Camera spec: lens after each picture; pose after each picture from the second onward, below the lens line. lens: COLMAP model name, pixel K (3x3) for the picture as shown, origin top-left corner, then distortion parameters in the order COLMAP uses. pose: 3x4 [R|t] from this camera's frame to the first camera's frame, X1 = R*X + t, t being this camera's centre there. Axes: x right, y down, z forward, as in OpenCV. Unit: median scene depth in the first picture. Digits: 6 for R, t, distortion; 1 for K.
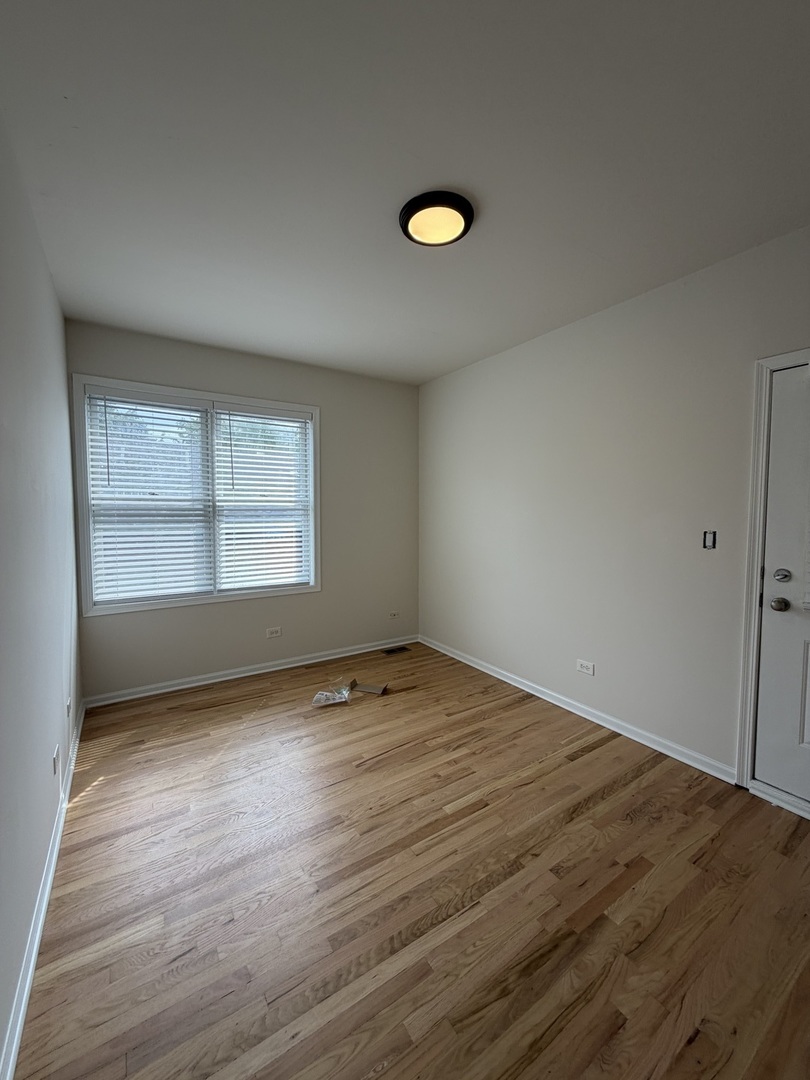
lens RADIAL K [[428.0, 0, 405.2], [0, 428.0, 535.9], [0, 0, 1]] dist [0.001153, 0.000248]
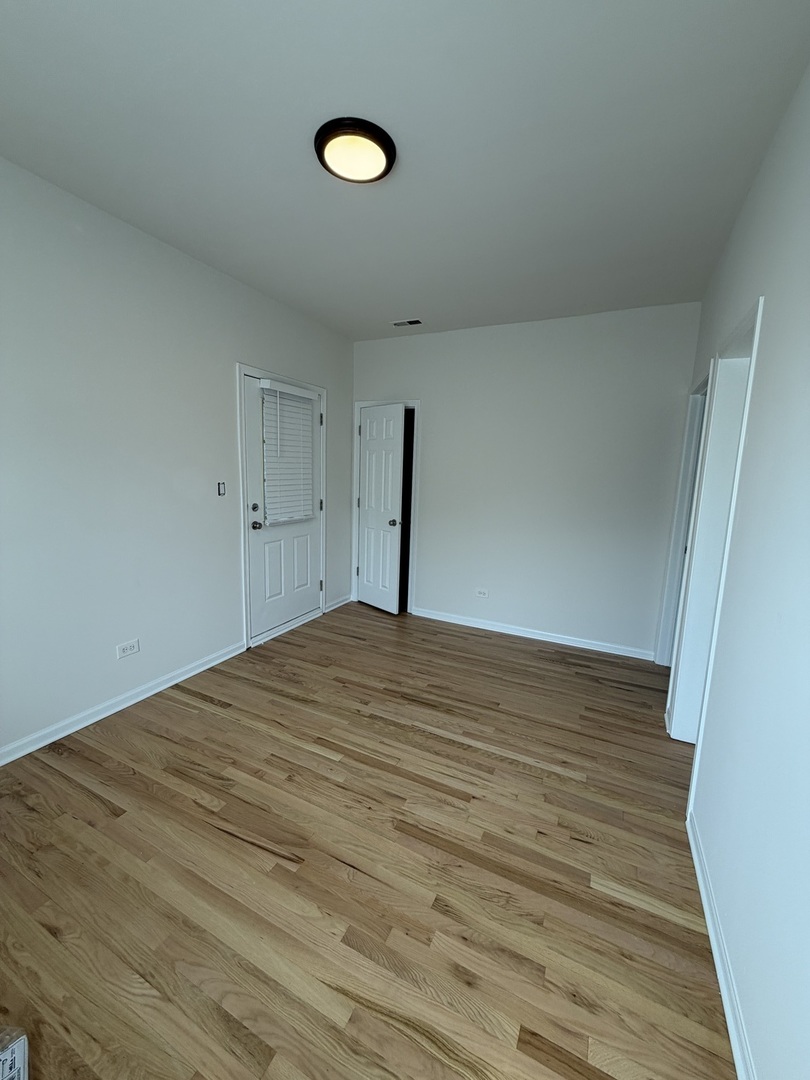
lens RADIAL K [[428.0, 0, 405.2], [0, 428.0, 535.9], [0, 0, 1]] dist [0.001153, 0.000248]
pose [[-0.511608, -0.147498, 0.846464, -0.790528], [0.024141, 0.982299, 0.185758, -0.087101], [-0.858880, 0.115470, -0.498991, 1.313151]]
